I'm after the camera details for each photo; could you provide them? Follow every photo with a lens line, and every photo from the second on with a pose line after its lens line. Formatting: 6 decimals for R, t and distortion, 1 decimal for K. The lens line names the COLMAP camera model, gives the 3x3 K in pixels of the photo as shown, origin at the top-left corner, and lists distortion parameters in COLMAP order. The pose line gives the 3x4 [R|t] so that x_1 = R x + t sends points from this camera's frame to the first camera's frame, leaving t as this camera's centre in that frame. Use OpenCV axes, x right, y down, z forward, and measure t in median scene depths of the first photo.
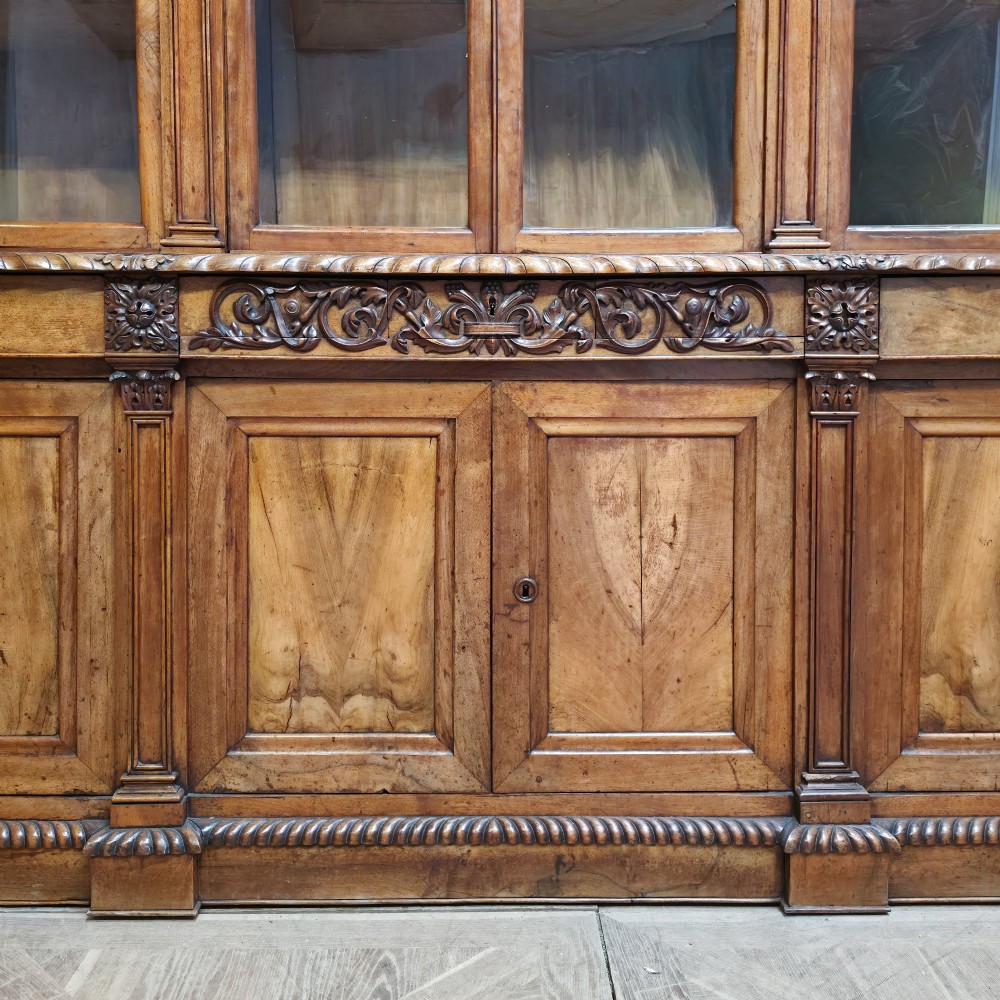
lens RADIAL K [[1054.9, 0, 491.0], [0, 1054.9, 403.2], [0, 0, 1]] dist [0.131160, -0.223207]
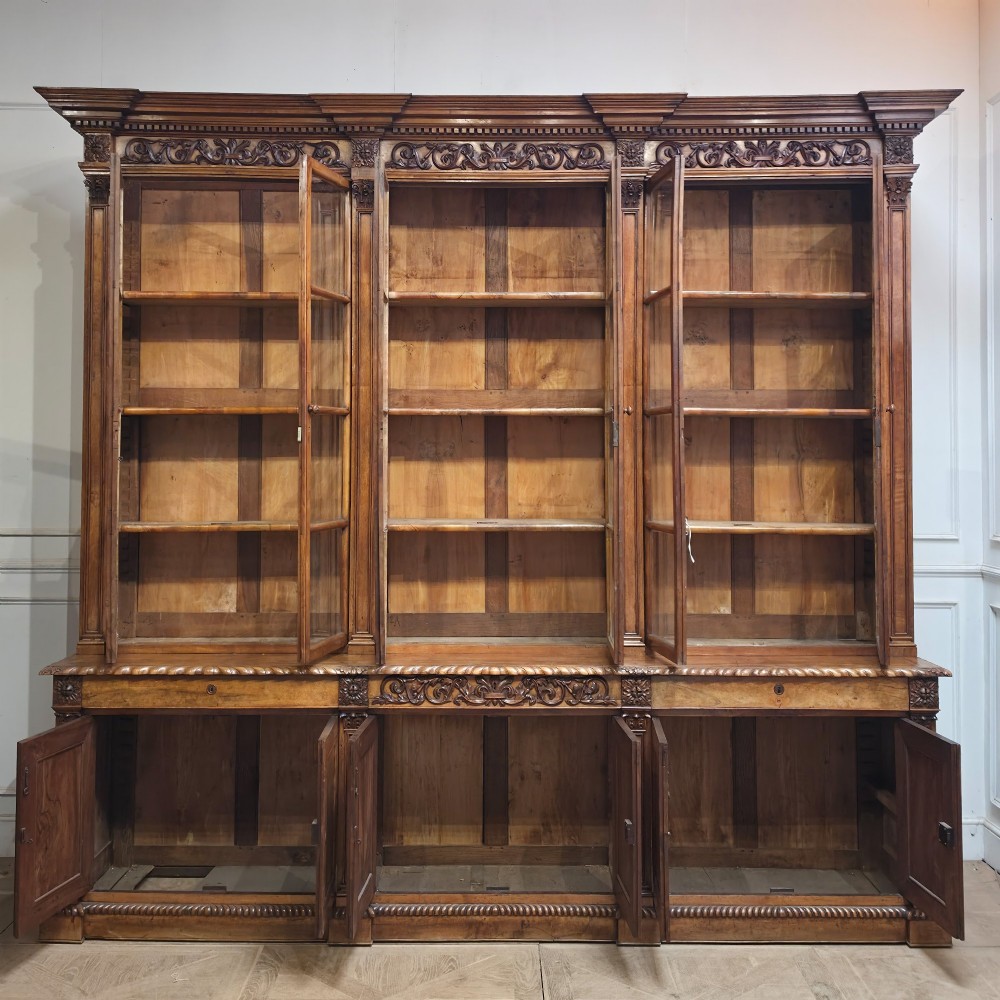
lens RADIAL K [[1172.1, 0, 498.6], [0, 1172.1, 428.0], [0, 0, 1]] dist [0.126108, -0.163290]
pose [[0.999955, 0.000804, -0.009499, 0.034378], [-0.001531, 0.997046, -0.076790, -0.463213], [0.009409, 0.076801, 0.997002, -1.714837]]
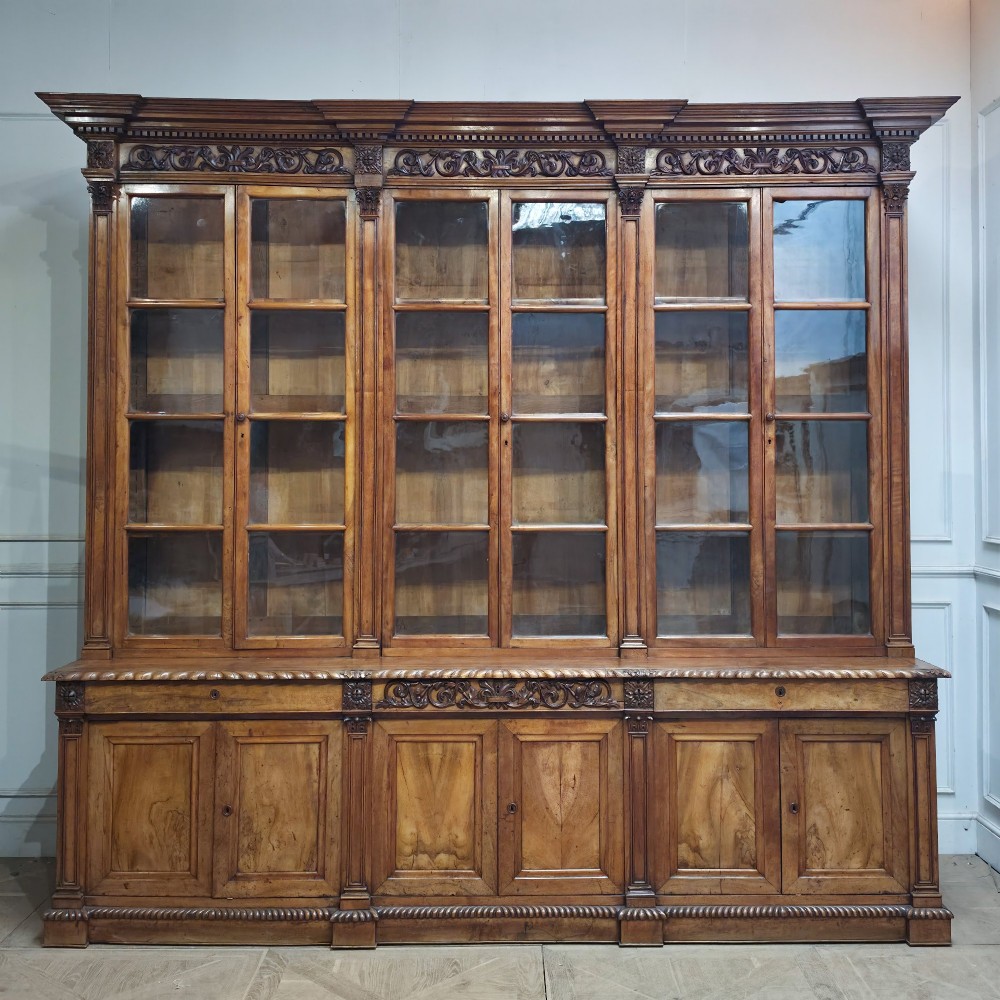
lens RADIAL K [[1173.0, 0, 514.1], [0, 1173.0, 438.7], [0, 0, 1]] dist [0.152151, -0.240660]
pose [[0.999997, -0.001708, 0.001793, 0.033675], [0.001831, 0.997457, -0.071244, -0.462658], [-0.001667, 0.071247, 0.997457, -1.728870]]
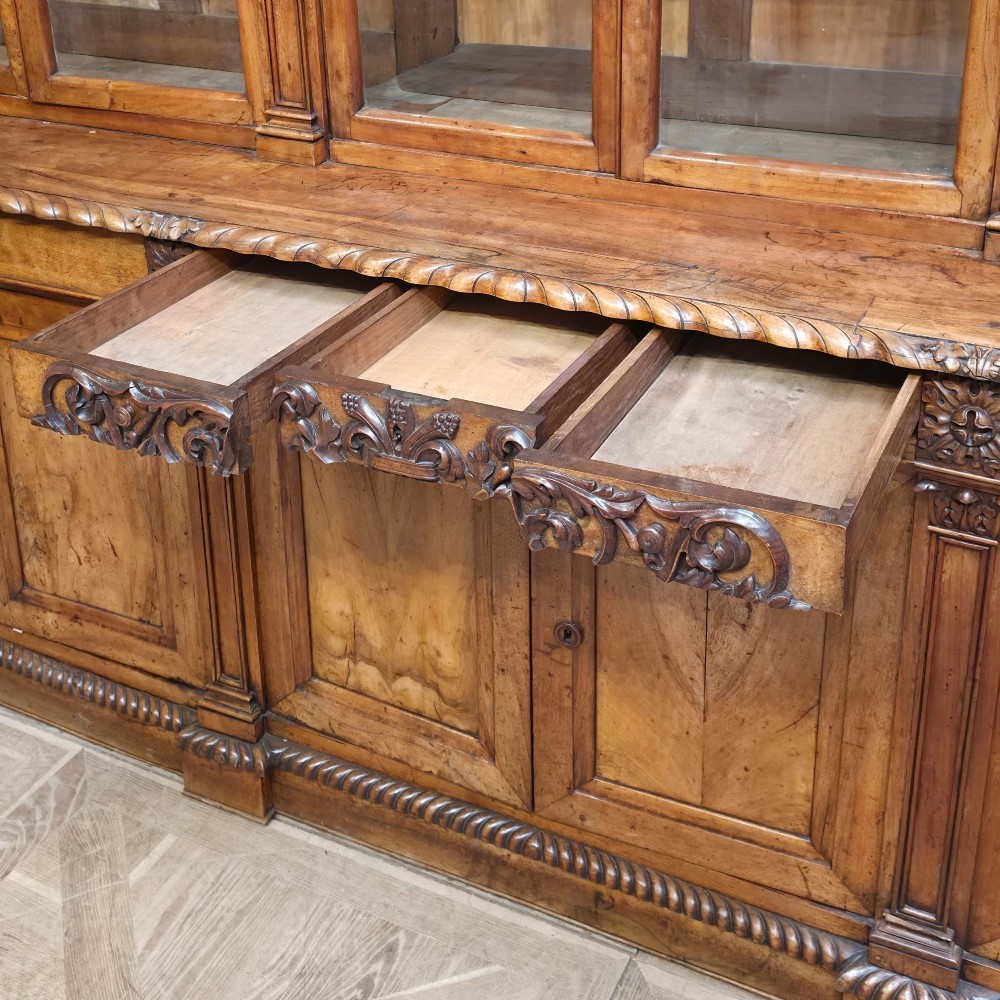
lens RADIAL K [[1385.8, 0, 476.0], [0, 1385.8, 293.6], [0, 0, 1]] dist [0.136083, -0.260549]
pose [[0.882572, 0.154701, -0.443999, 0.421891], [0.001497, 0.943391, 0.331679, -0.450623], [0.470176, -0.293395, 0.832379, 0.107208]]
